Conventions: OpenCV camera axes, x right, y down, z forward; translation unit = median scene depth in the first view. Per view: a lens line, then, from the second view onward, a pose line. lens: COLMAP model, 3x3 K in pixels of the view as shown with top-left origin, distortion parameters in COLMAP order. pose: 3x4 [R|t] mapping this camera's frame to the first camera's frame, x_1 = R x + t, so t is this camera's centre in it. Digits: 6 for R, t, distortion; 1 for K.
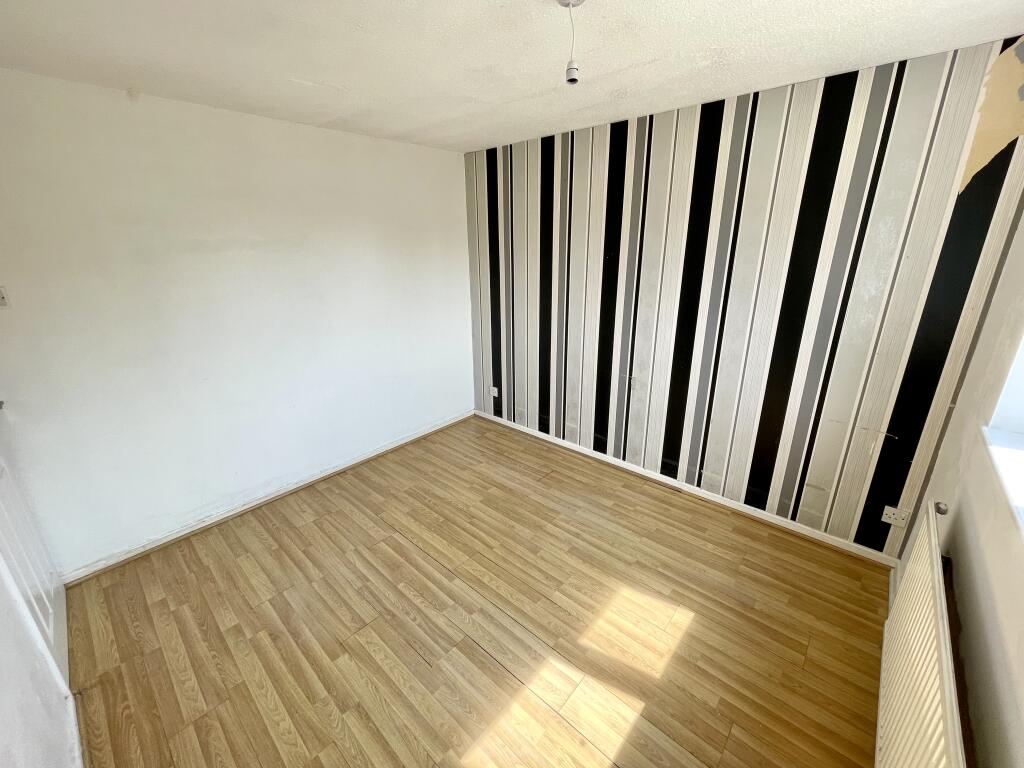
lens RADIAL K [[414.3, 0, 509.6], [0, 414.3, 378.7], [0, 0, 1]] dist [0.002901, -0.003335]
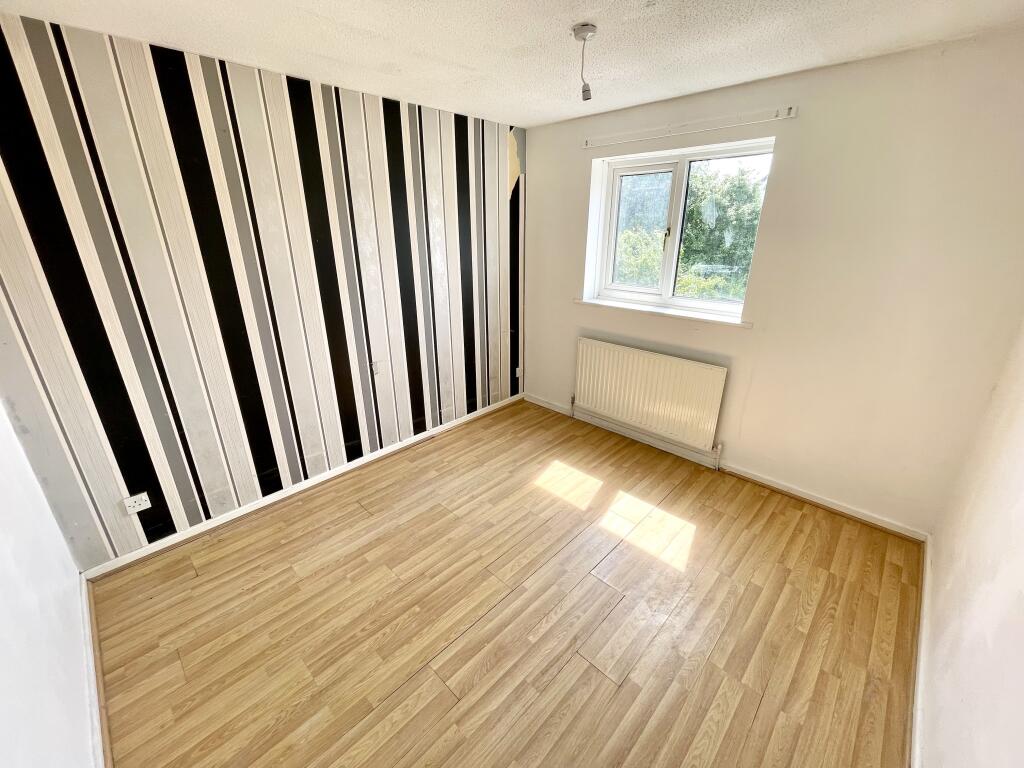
lens RADIAL K [[414.3, 0, 509.6], [0, 414.3, 378.7], [0, 0, 1]] dist [0.002901, -0.003335]
pose [[0.044293, -0.334175, 0.941470, -0.719429], [0.320171, 0.897435, 0.303482, -0.188853], [-0.946324, 0.287989, 0.146743, 0.644749]]
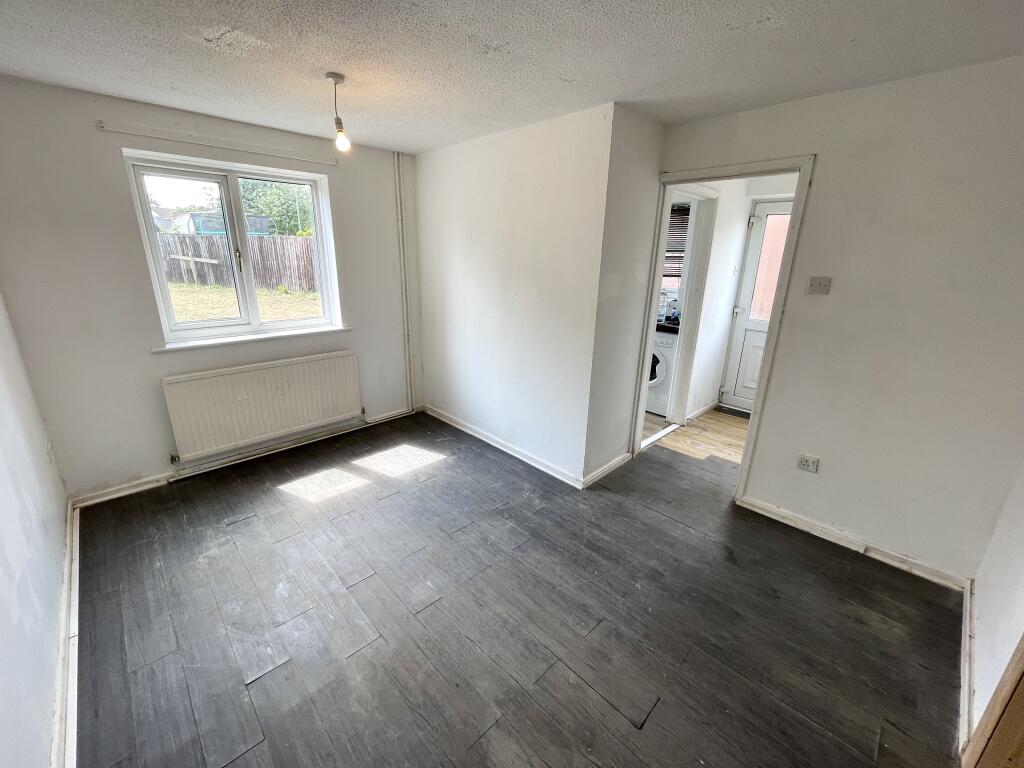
lens RADIAL K [[414.3, 0, 509.6], [0, 414.3, 378.7], [0, 0, 1]] dist [0.002901, -0.003335]
pose [[-0.998256, -0.007677, 0.058529, -0.317563], [0.027440, 0.817520, 0.575247, -0.414893], [-0.052265, 0.575849, -0.815883, 1.452194]]
